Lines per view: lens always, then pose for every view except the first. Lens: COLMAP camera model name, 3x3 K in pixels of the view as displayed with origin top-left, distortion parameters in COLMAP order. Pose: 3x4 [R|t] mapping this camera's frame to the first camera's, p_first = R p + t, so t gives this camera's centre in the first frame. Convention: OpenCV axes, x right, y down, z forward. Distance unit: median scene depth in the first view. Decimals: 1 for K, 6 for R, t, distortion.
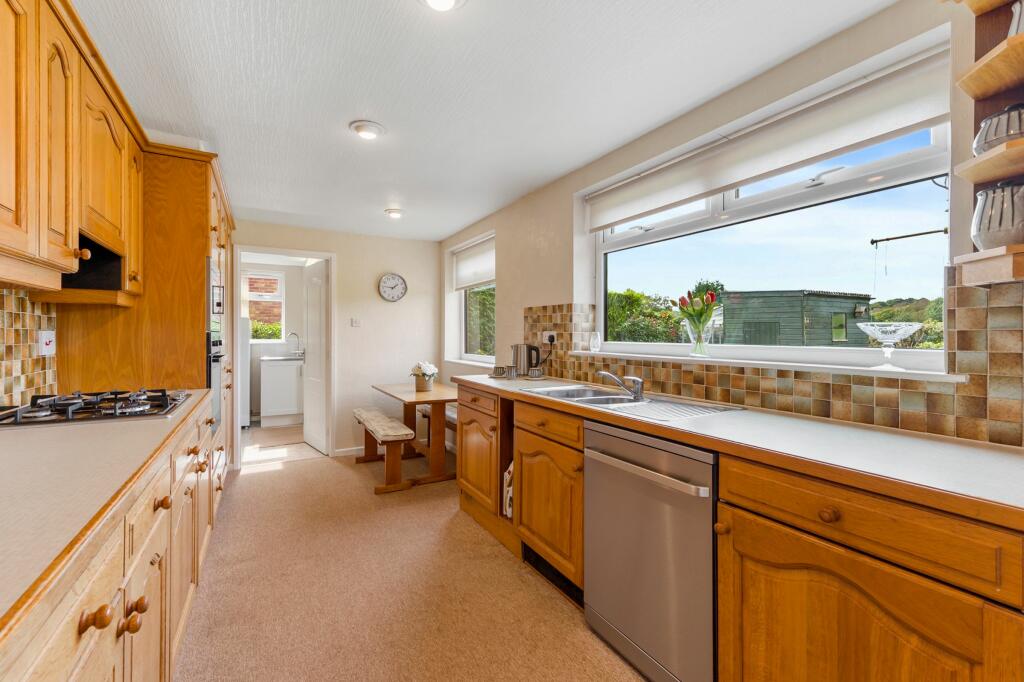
lens RADIAL K [[440.4, 0, 512.0], [0, 440.4, 335.4], [0, 0, 1]] dist [0.000887, 0.000008]
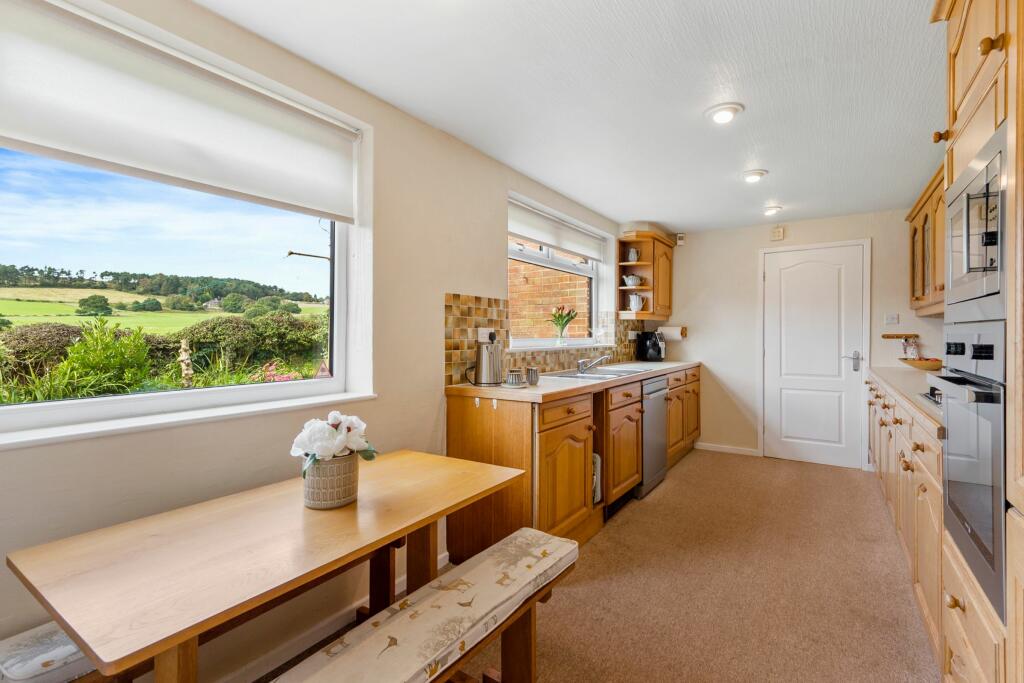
lens RADIAL K [[471.8, 0, 511.8], [0, 471.8, 337.1], [0, 0, 1]] dist [0.001501, 0.000120]
pose [[-0.448615, -0.006098, 0.893704, -0.774654], [0.003308, 0.999959, 0.008484, 0.001143], [-0.893719, 0.006763, -0.448577, 1.403883]]
